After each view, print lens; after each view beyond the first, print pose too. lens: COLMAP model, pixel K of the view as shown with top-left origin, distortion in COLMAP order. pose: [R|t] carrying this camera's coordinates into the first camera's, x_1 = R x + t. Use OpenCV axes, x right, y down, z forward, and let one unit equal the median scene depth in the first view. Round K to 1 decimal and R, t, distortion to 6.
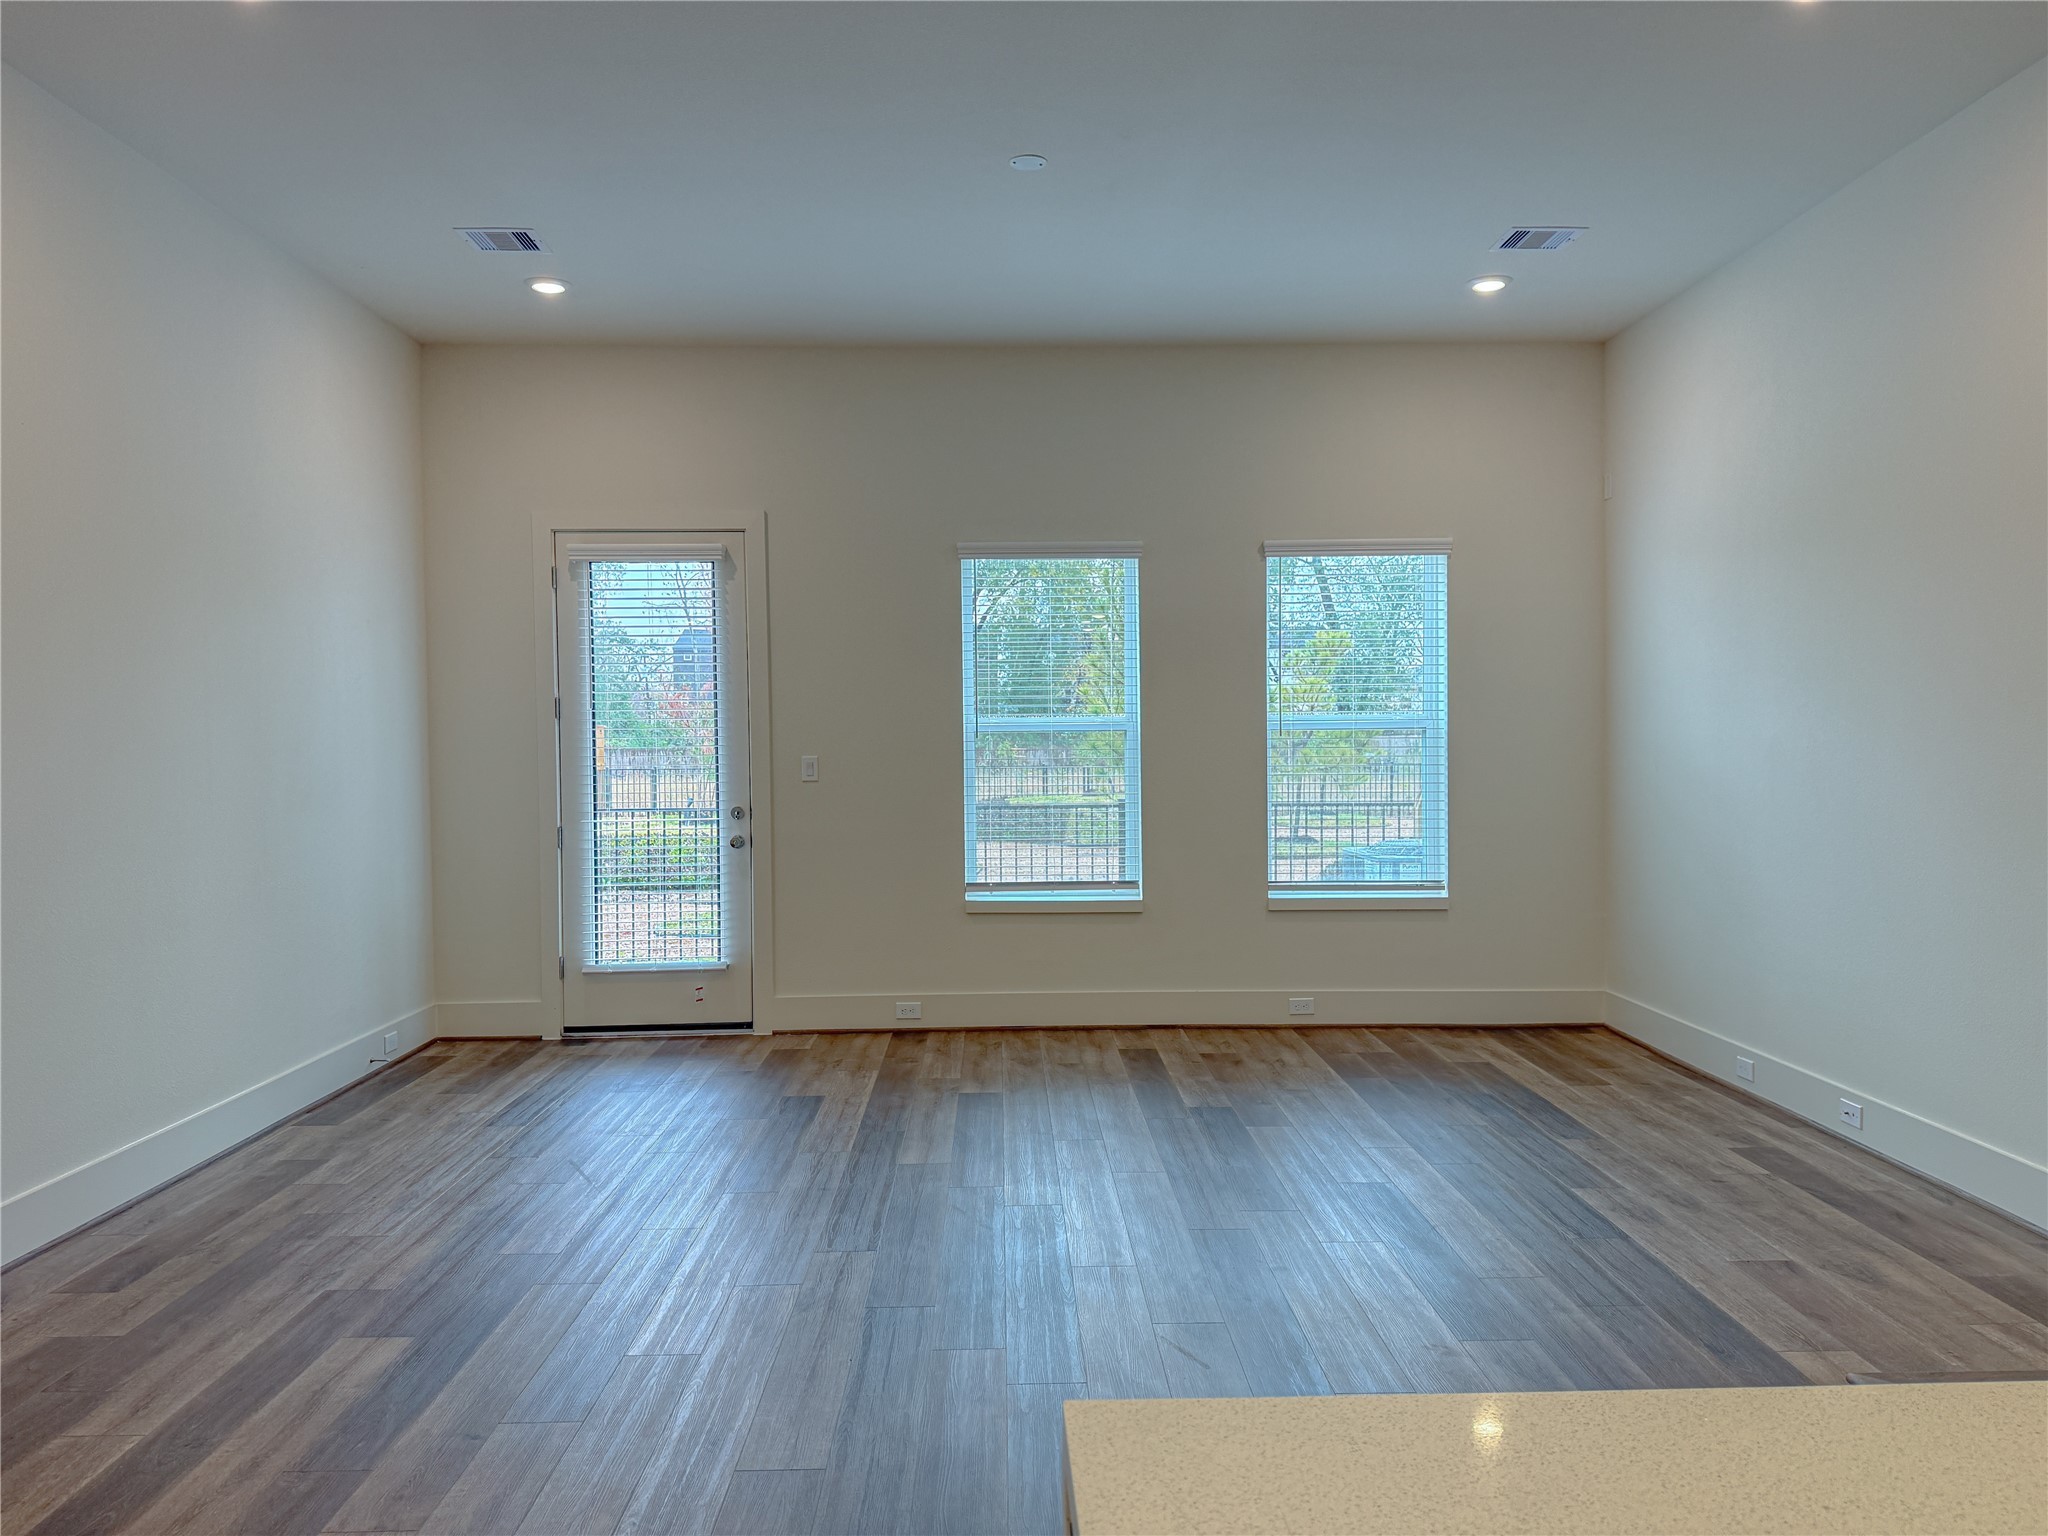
lens RADIAL K [[1441.4, 0, 1036.1], [0, 1441.4, 764.4], [0, 0, 1]] dist [0.075456, -0.084155]
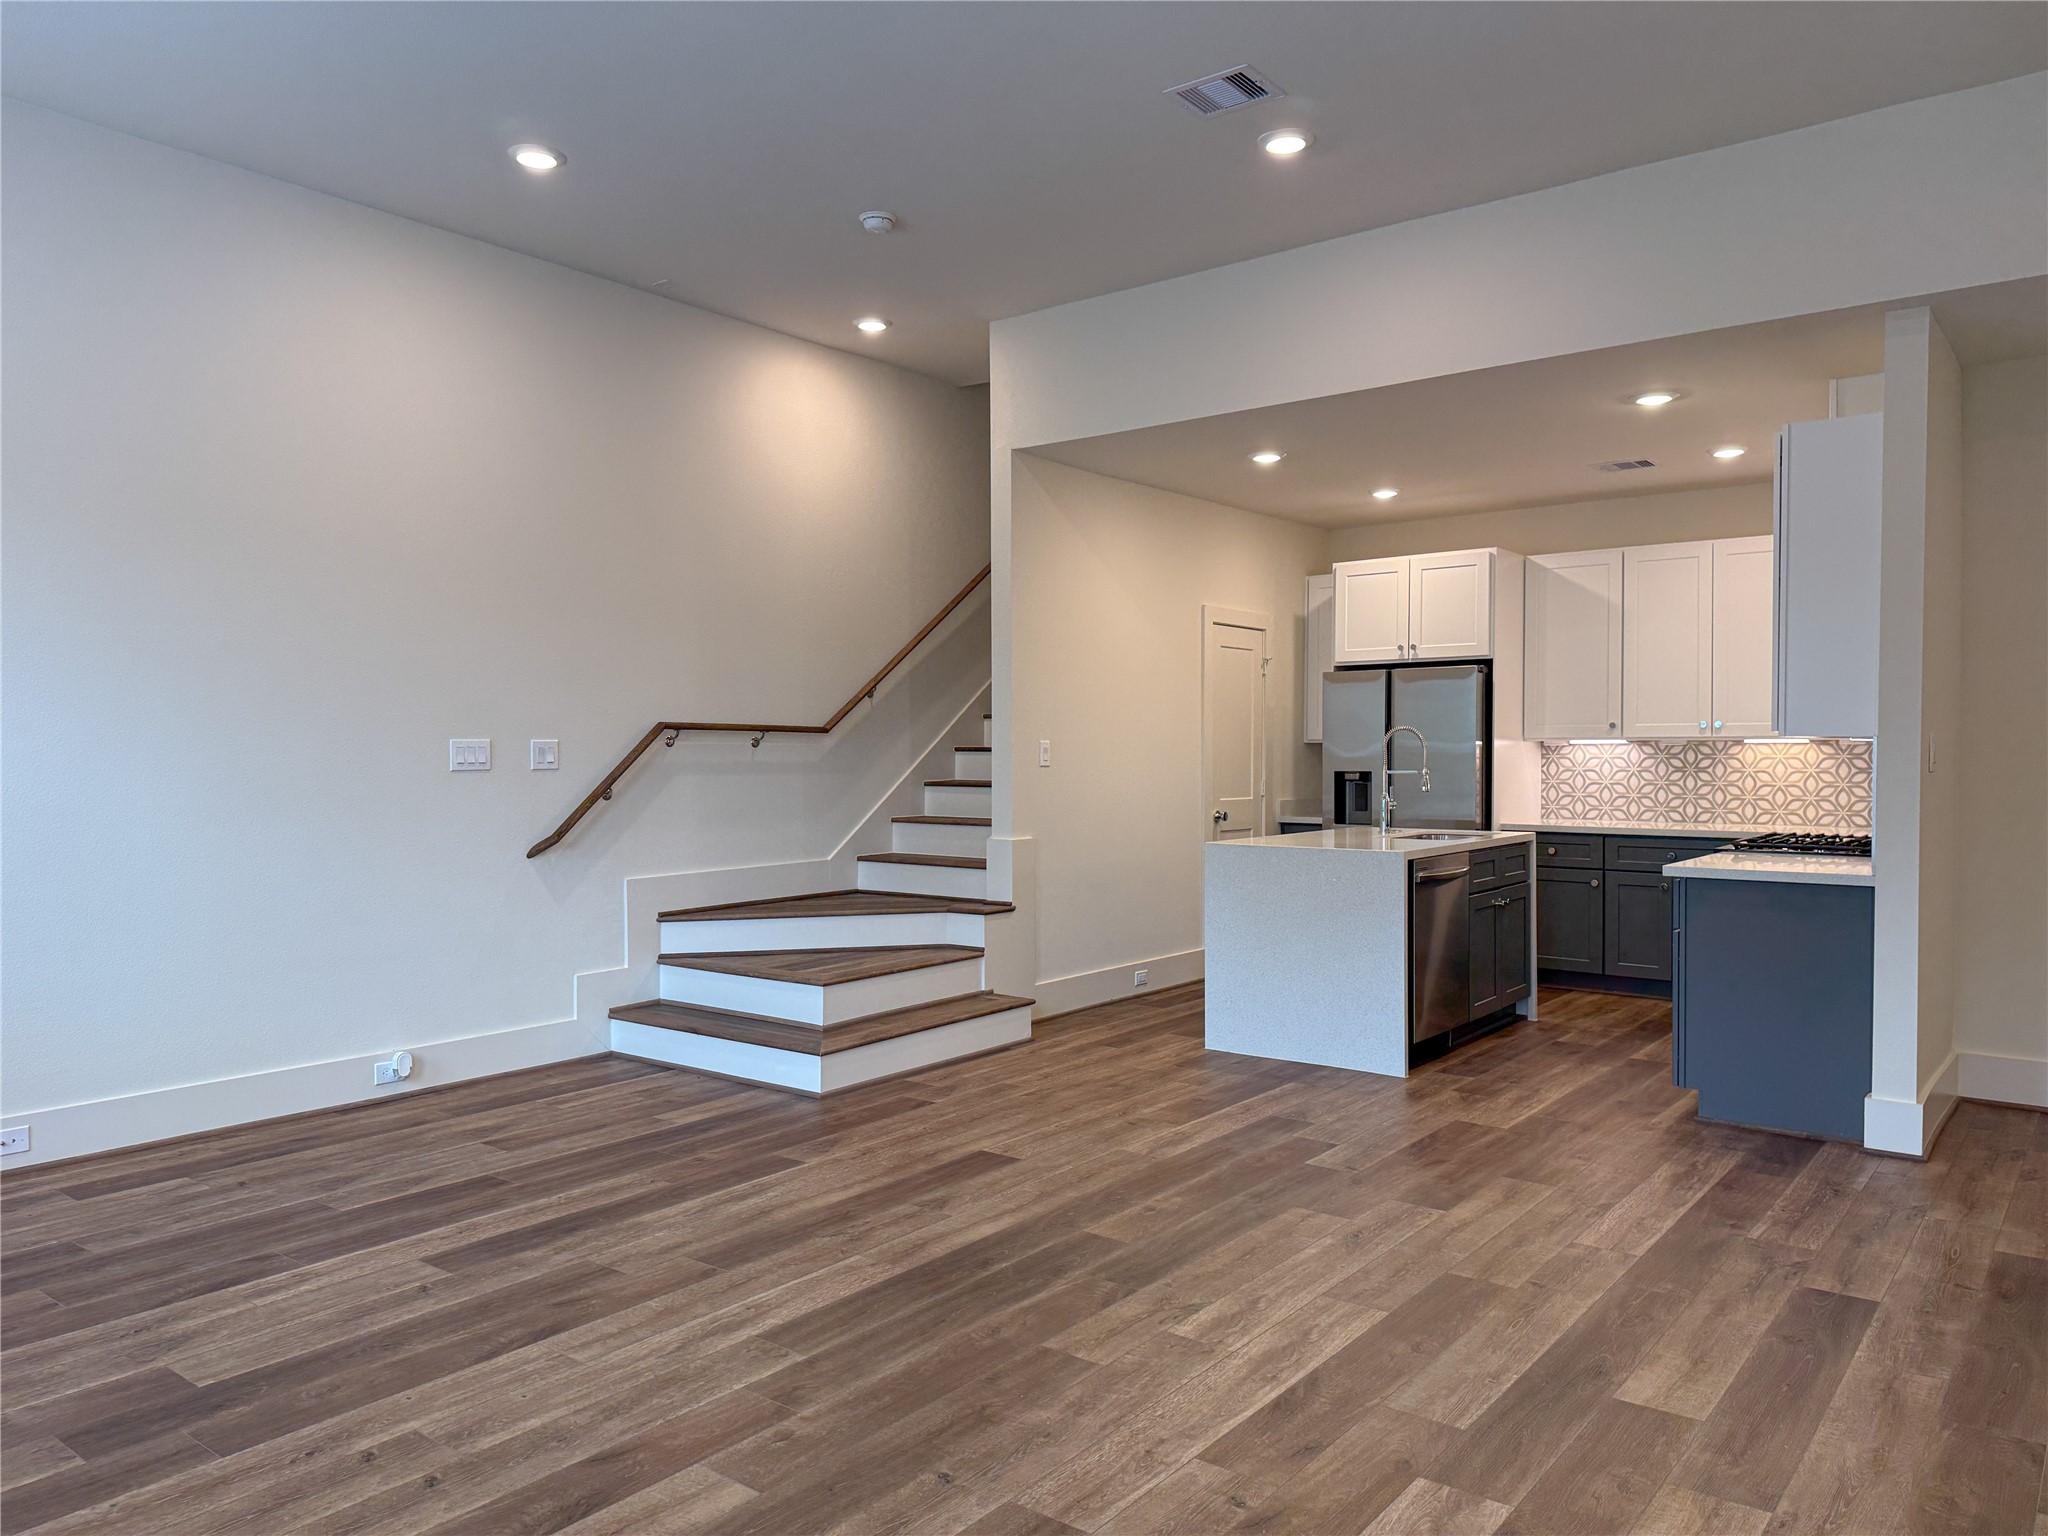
lens RADIAL K [[1441.4, 0, 1012.9], [0, 1441.4, 756.3], [0, 0, 1]] dist [0.075456, -0.084155]
pose [[-0.763951, 0.007991, 0.645225, -0.638489], [0.019443, 0.999754, 0.010638, 0.008485], [-0.644982, 0.020672, -0.763918, 1.677249]]
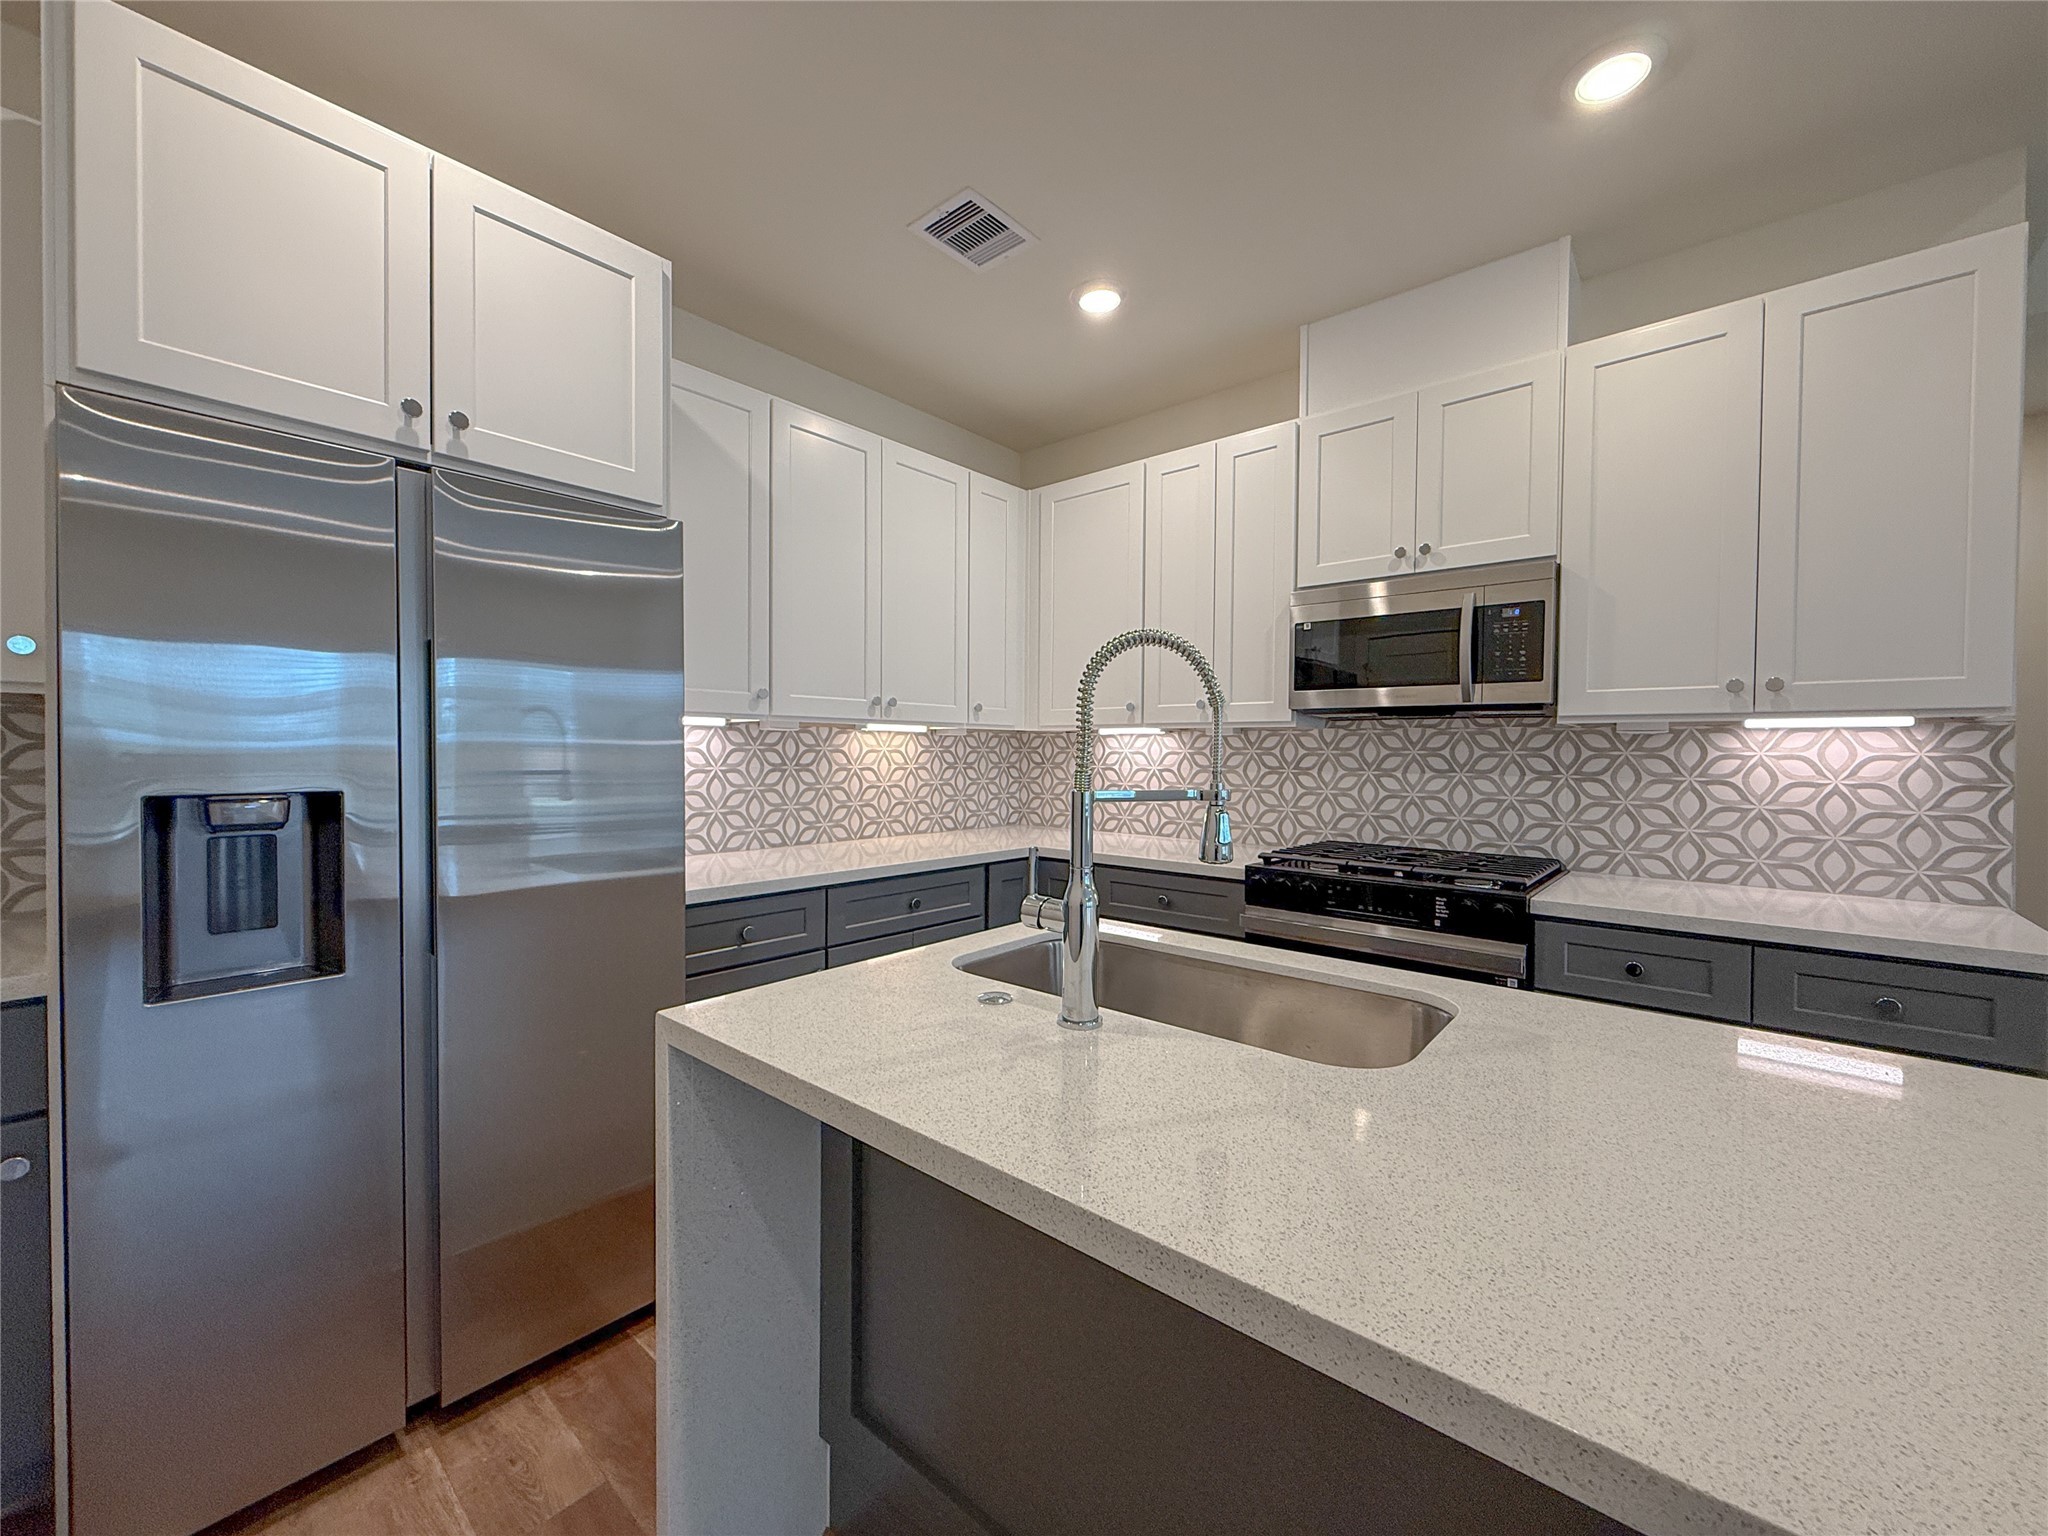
lens RADIAL K [[822.8, 0, 1010.5], [0, 822.8, 762.6], [0, 0, 1]] dist [0.011512, -0.001032]
pose [[-0.678014, 0.012467, -0.734943, 0.380229], [-0.014353, 0.999441, 0.030195, 0.036093], [0.734909, 0.031021, -0.677456, 0.193144]]
